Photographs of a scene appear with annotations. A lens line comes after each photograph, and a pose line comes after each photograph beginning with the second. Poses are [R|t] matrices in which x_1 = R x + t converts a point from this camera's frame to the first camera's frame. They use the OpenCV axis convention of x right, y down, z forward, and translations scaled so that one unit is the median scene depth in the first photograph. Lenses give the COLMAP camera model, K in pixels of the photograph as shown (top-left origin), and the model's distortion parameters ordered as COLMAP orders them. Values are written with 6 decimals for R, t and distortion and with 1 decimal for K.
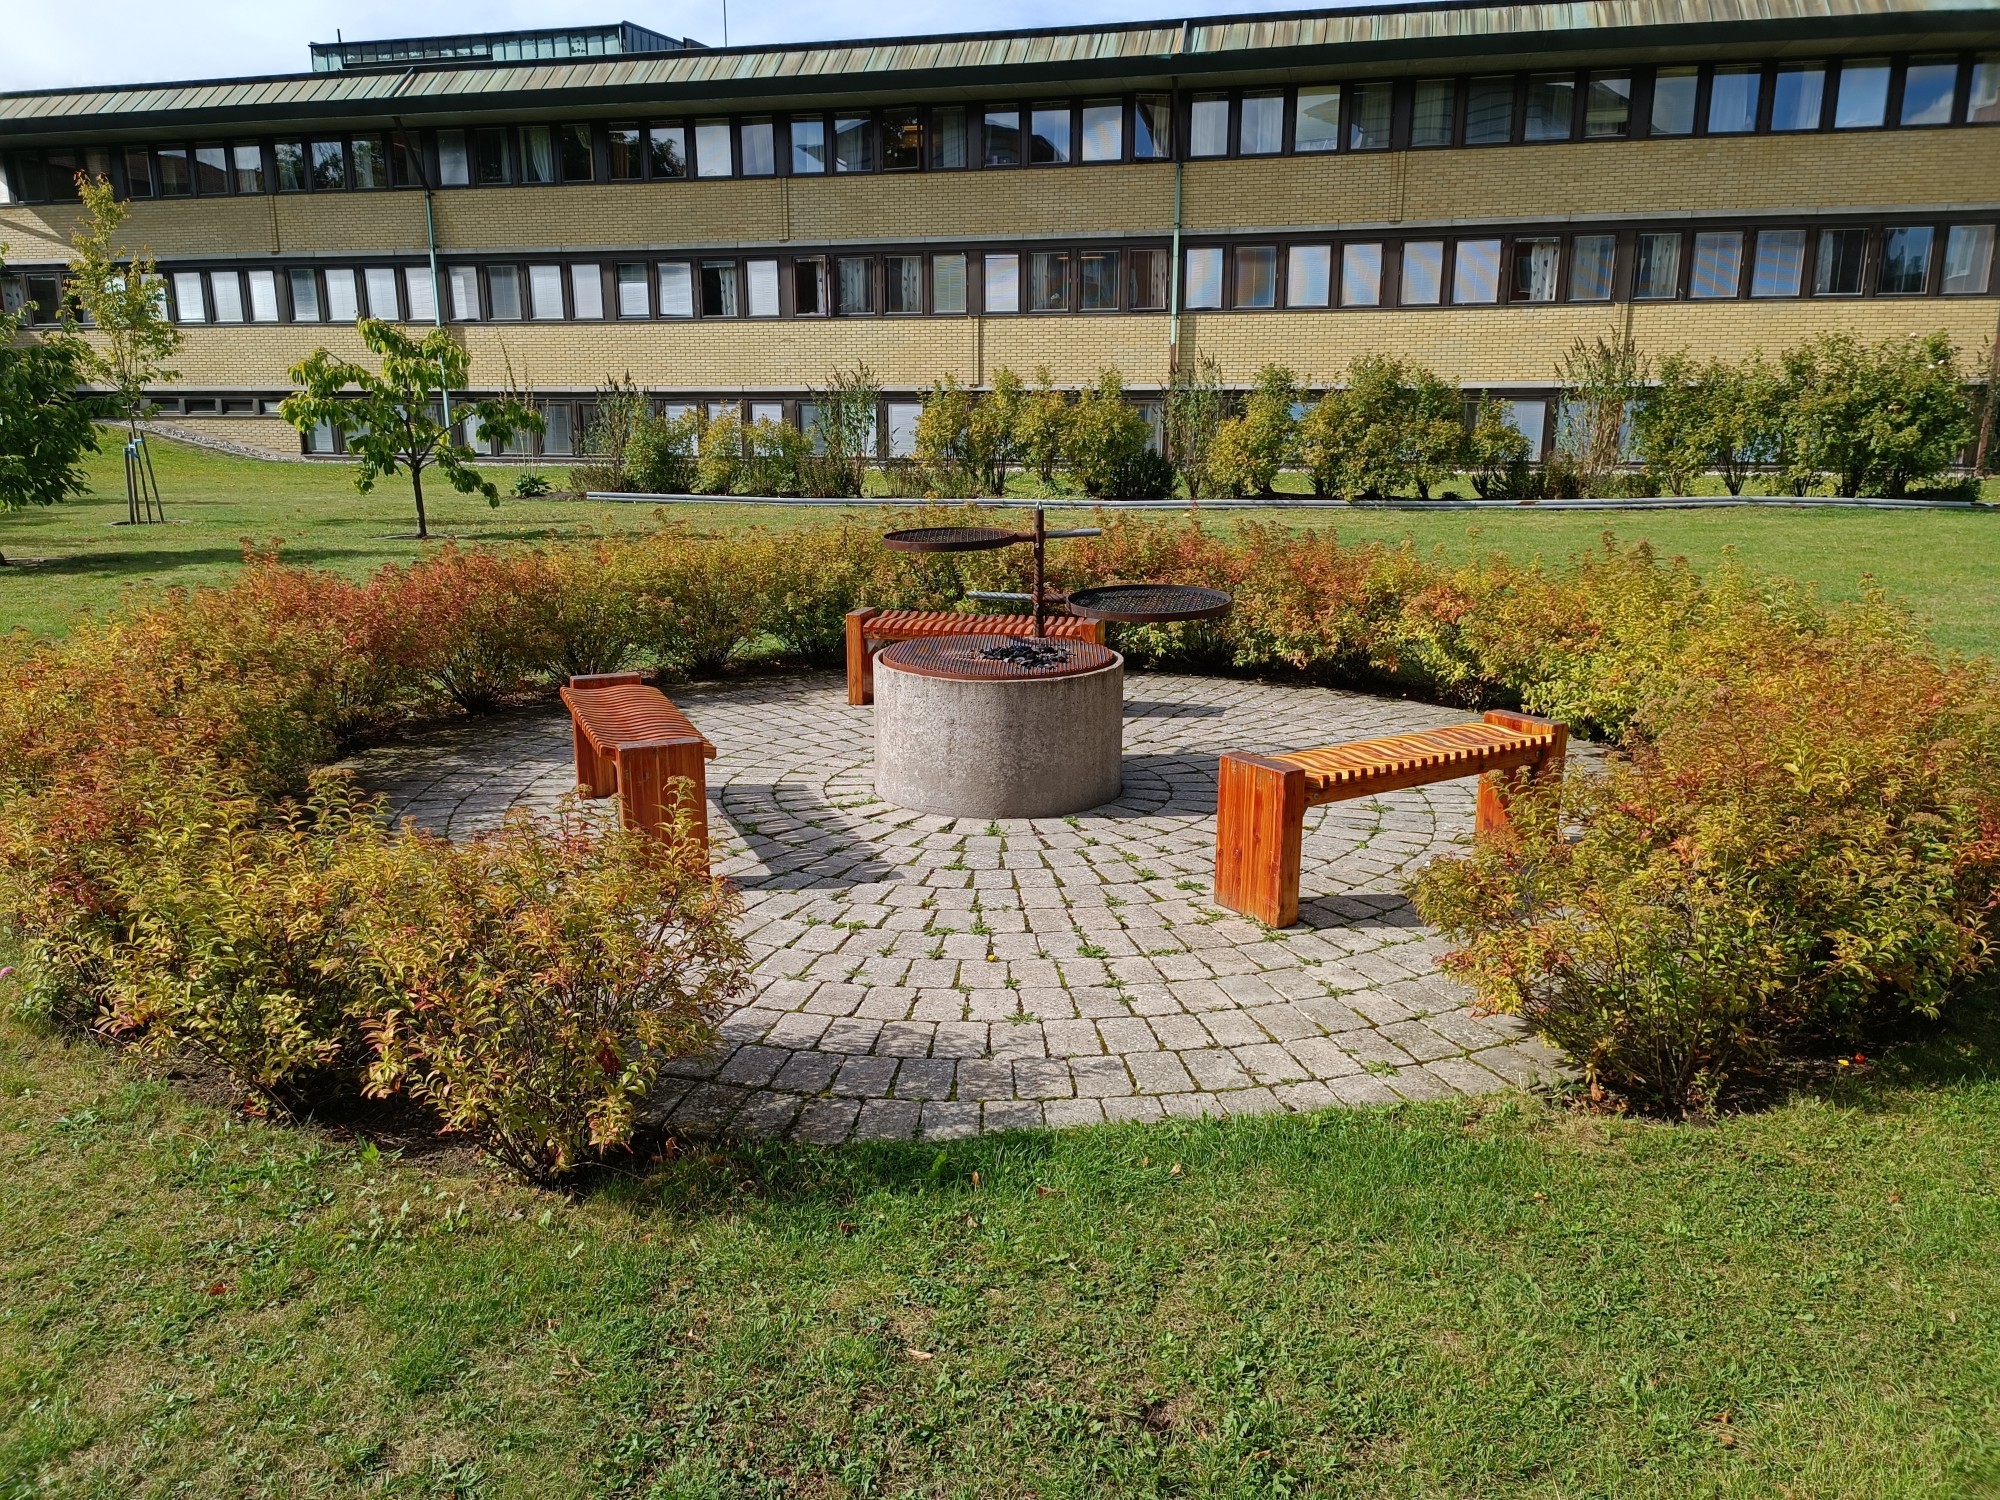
lens RADIAL K [[1448.8, 0, 1000.0], [0, 1448.8, 750.0], [0, 0, 1]] dist [0.043064, -0.046614]
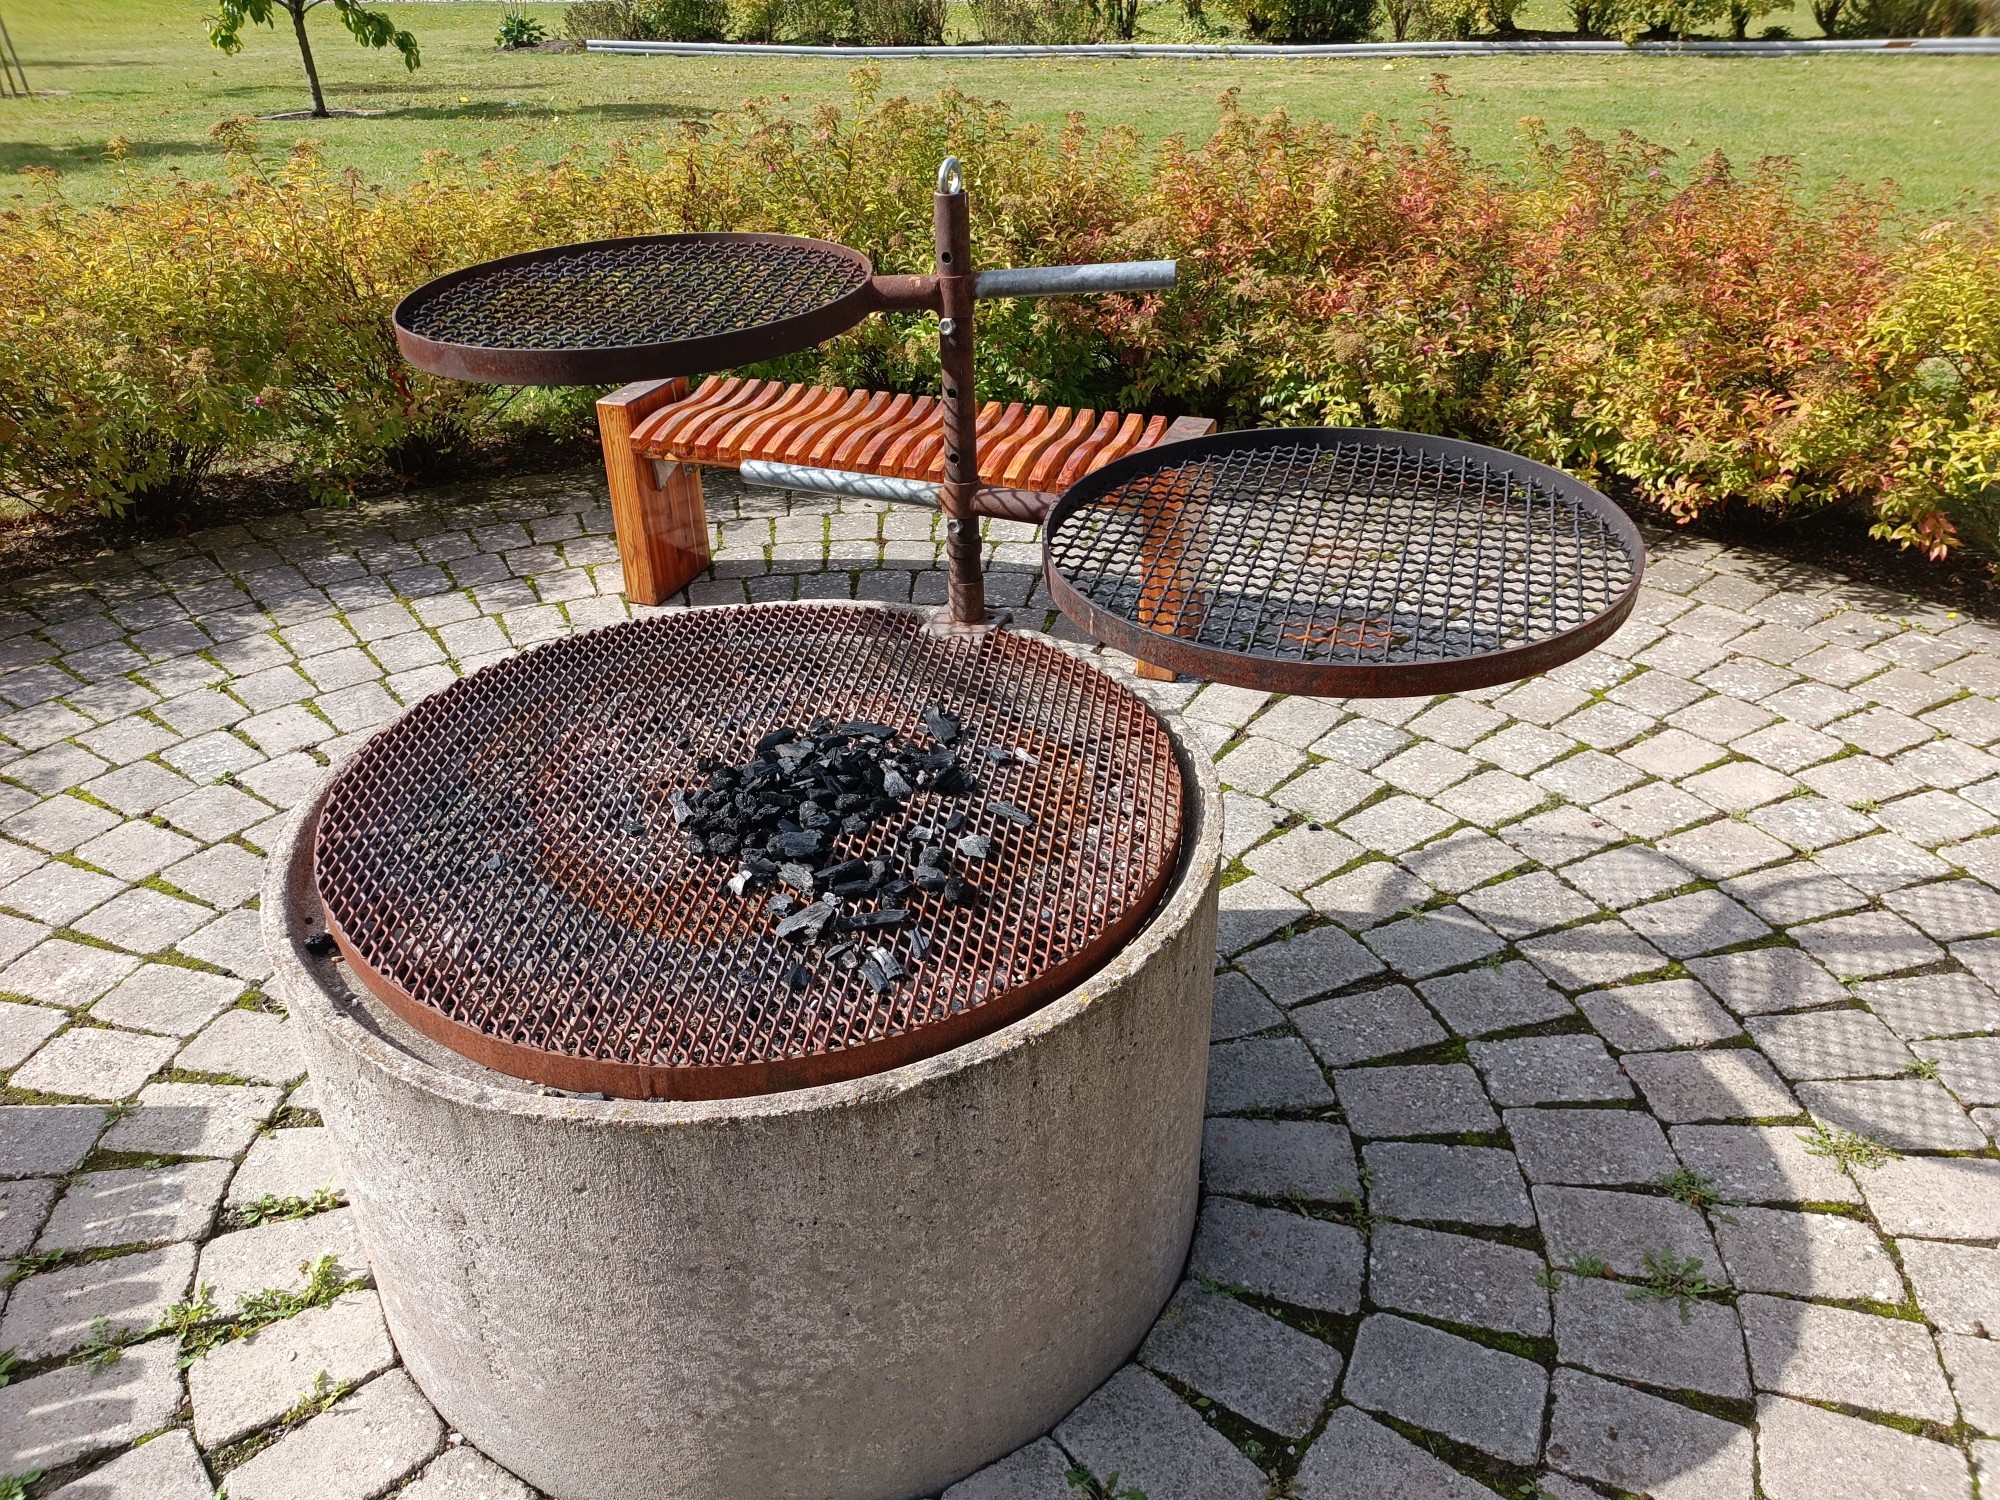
lens RADIAL K [[1448.8, 0, 1000.0], [0, 1448.8, 750.0], [0, 0, 1]] dist [0.043064, -0.046614]
pose [[0.994887, 0.034642, -0.094865, 0.018945], [-0.006563, 0.959520, 0.281564, -0.040900], [0.100778, -0.279502, 0.954841, 0.203036]]
